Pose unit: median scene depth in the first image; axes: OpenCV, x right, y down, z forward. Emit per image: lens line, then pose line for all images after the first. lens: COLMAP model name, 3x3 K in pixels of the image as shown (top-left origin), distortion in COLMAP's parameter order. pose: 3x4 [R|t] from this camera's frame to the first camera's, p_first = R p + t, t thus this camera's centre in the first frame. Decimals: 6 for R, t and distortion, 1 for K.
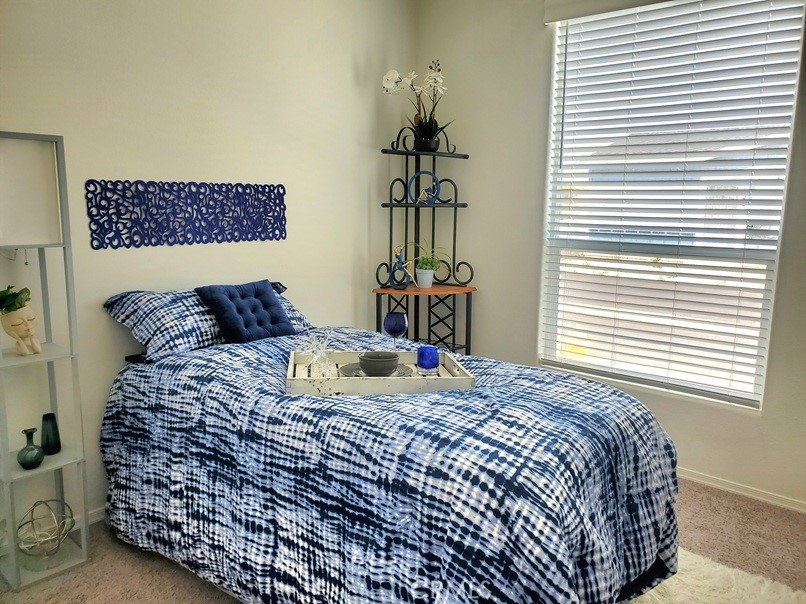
lens RADIAL K [[631.9, 0, 403.0], [0, 631.9, 302.0], [0, 0, 1]] dist [0.009653, 0.002673]
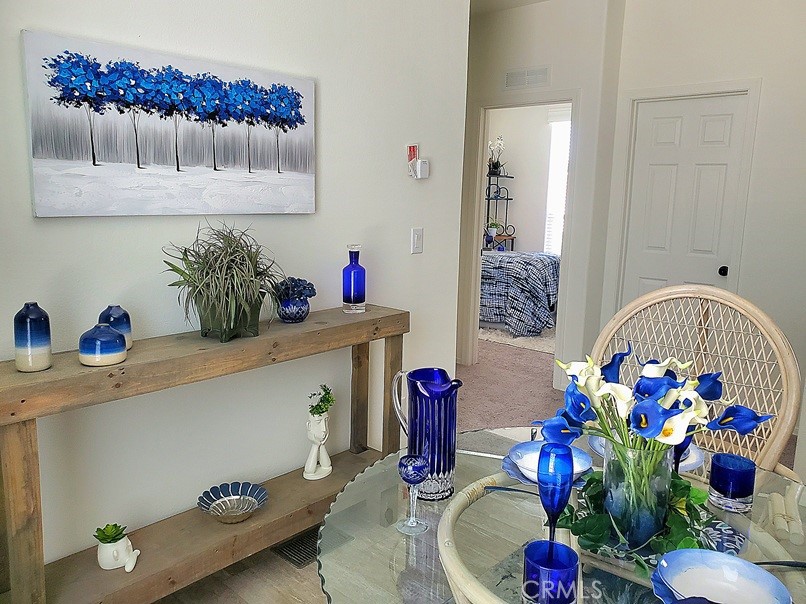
lens RADIAL K [[631.9, 0, 403.0], [0, 631.9, 302.0], [0, 0, 1]] dist [0.009653, 0.002673]
pose [[0.998975, 0.021187, -0.039990, -0.194591], [-0.021421, 0.999756, -0.005420, 0.238365], [0.039865, 0.006271, 0.999185, -1.292060]]
